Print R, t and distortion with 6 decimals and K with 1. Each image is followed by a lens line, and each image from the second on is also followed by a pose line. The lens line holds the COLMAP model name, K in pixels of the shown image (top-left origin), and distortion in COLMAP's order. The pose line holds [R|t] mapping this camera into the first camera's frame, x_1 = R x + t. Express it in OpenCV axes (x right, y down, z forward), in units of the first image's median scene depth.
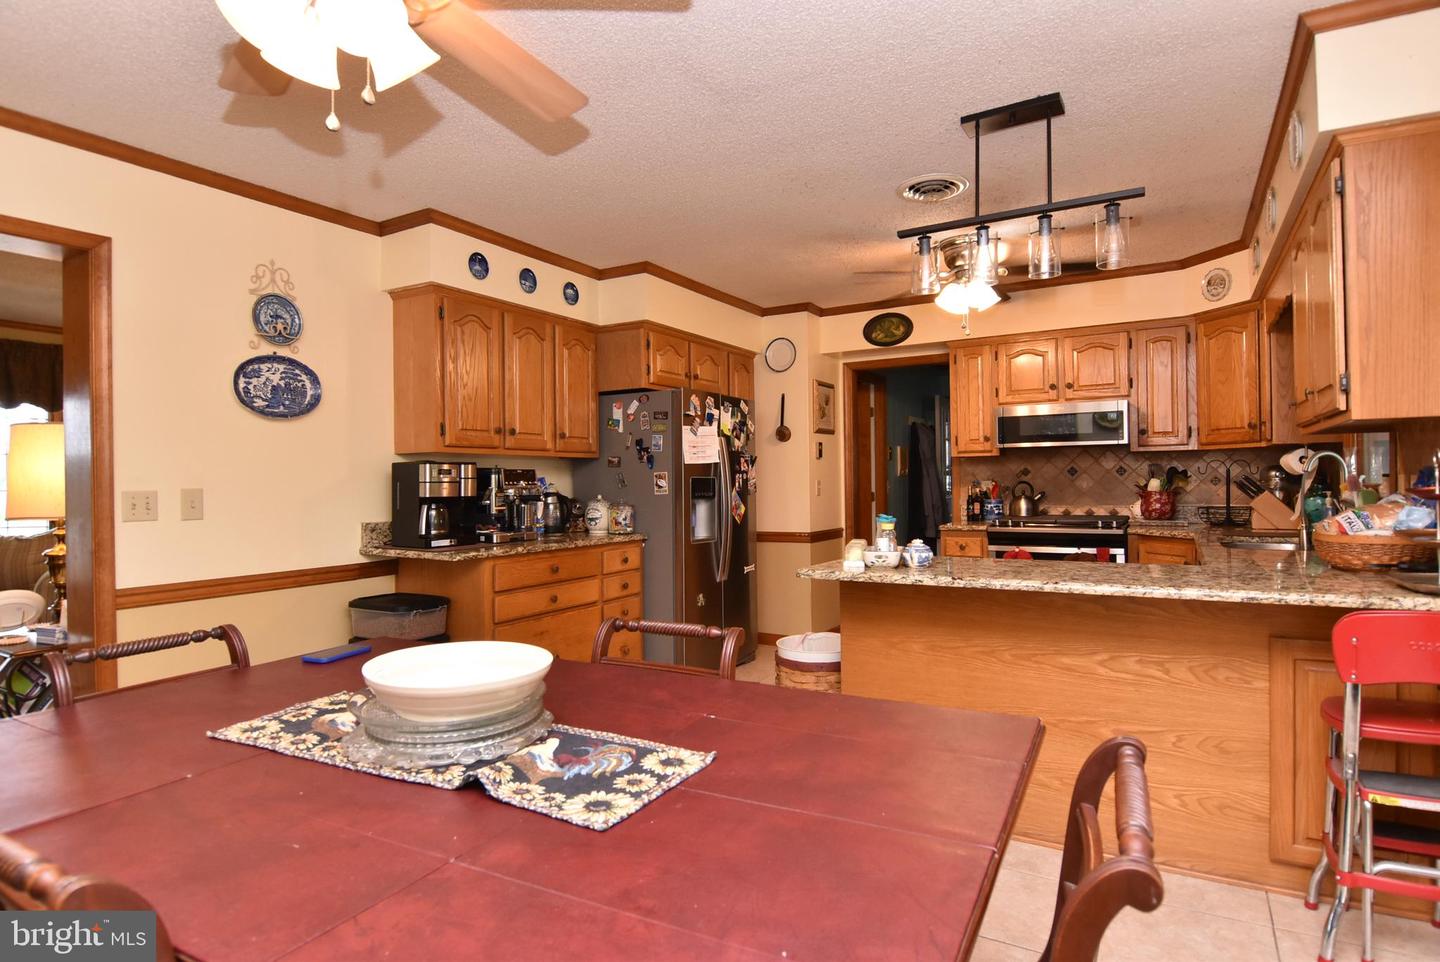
lens RADIAL K [[765.9, 0, 723.7], [0, 765.9, 480.0], [0, 0, 1]] dist [0.006406, -0.020578]
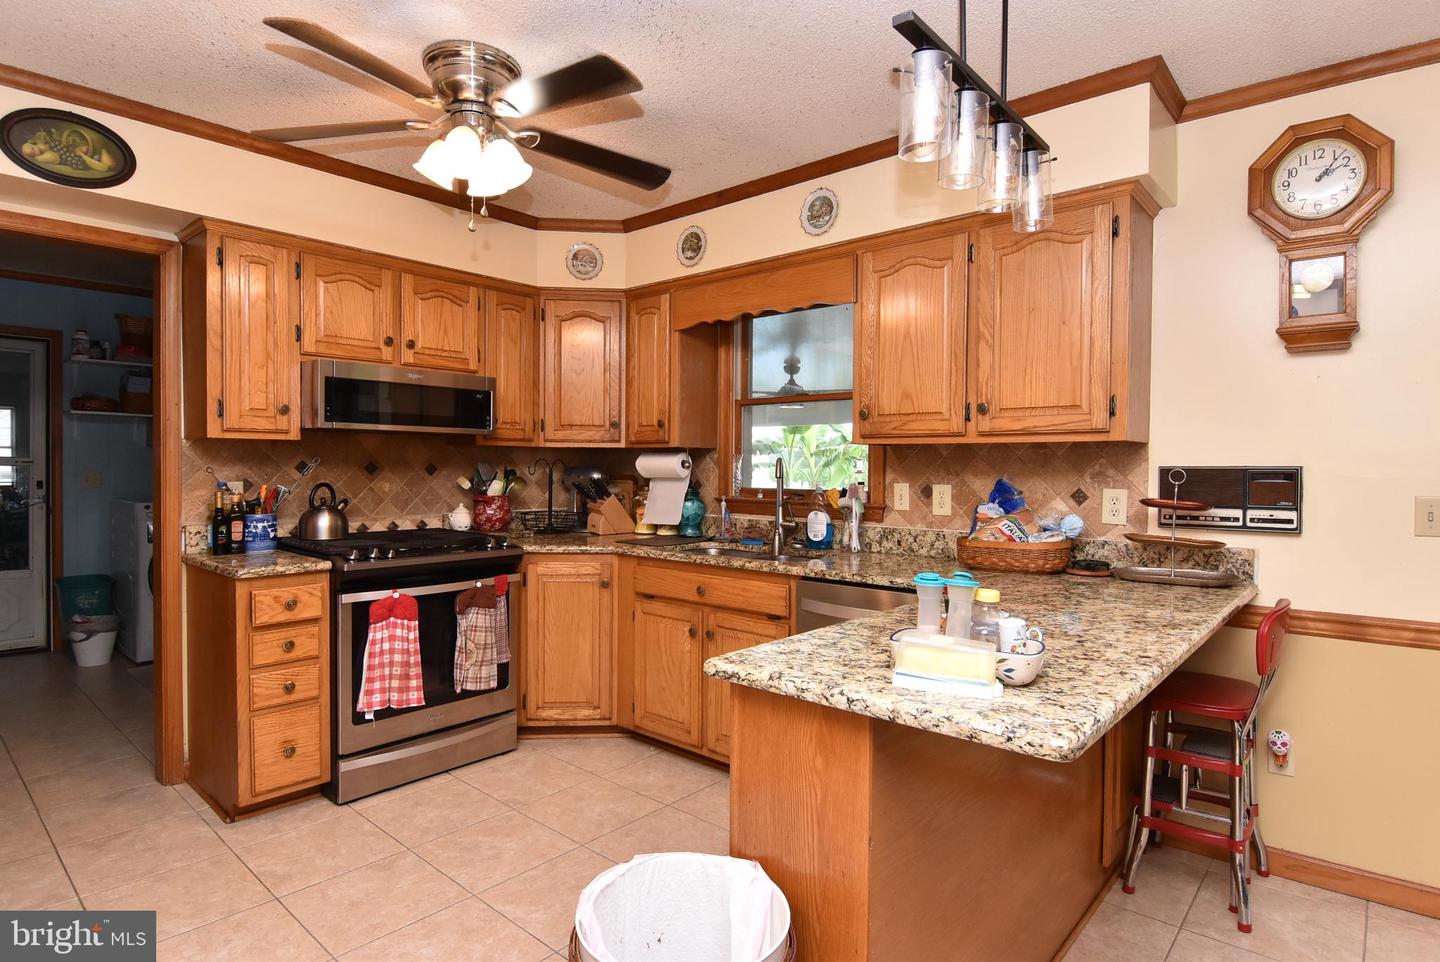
lens RADIAL K [[765.9, 0, 723.7], [0, 765.9, 480.0], [0, 0, 1]] dist [0.006406, -0.020578]
pose [[0.182564, -0.003688, 0.983187, -0.171306], [-0.011553, 0.999916, 0.005896, -0.008801], [-0.983126, -0.012435, 0.182506, 0.594187]]
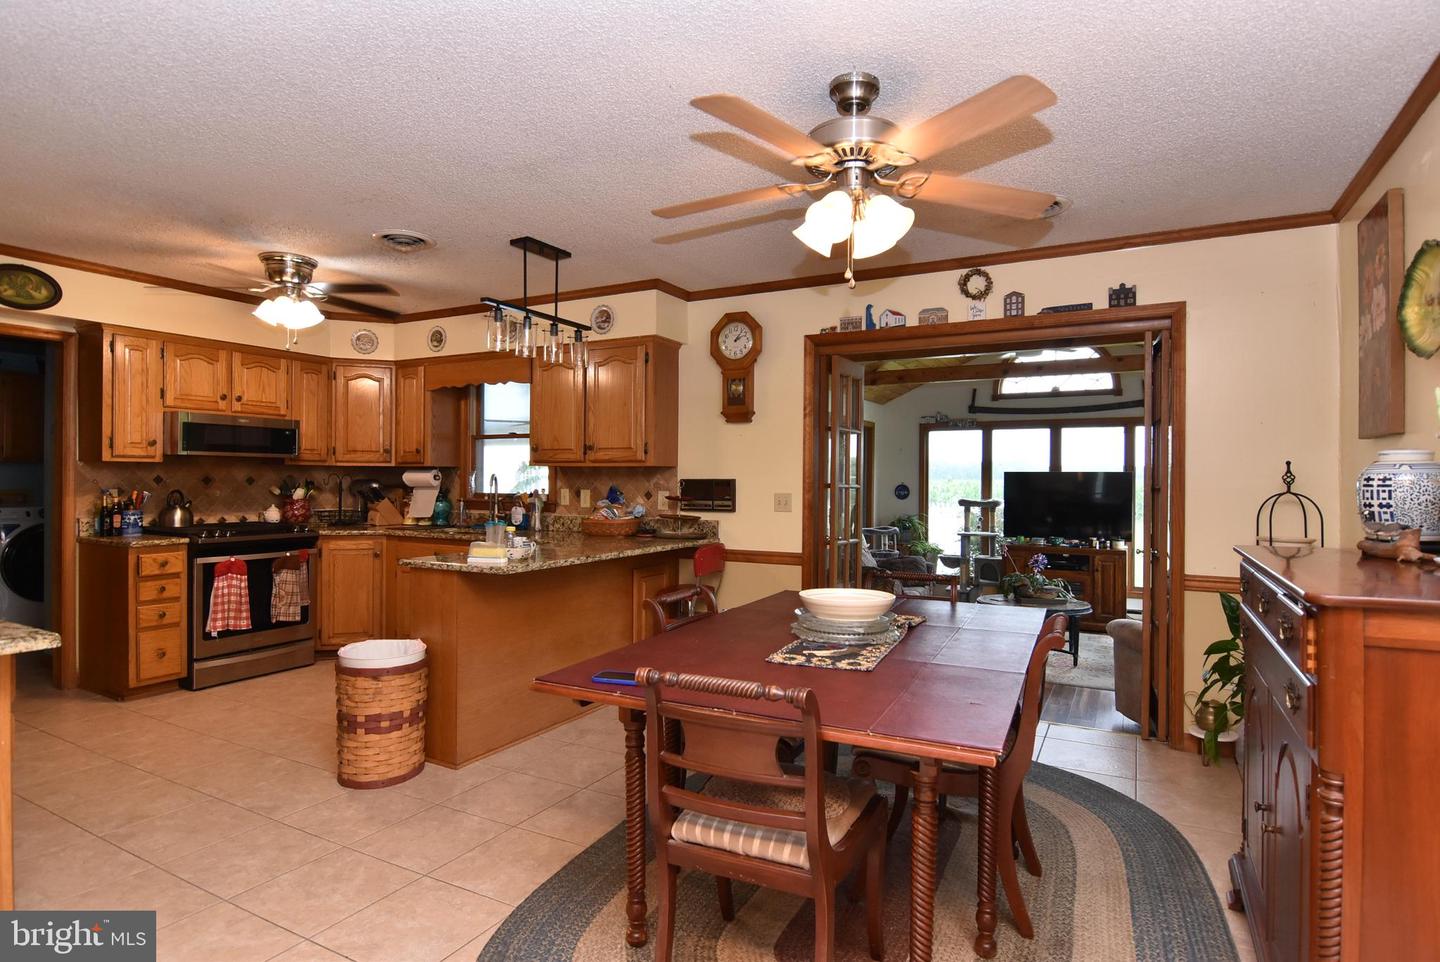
lens RADIAL K [[765.9, 0, 723.7], [0, 765.9, 480.0], [0, 0, 1]] dist [0.006406, -0.020578]
pose [[-0.042324, 0.010871, 0.999045, -0.609466], [-0.008395, 0.999902, -0.011236, -0.006267], [-0.999069, -0.008862, -0.042228, 0.382981]]
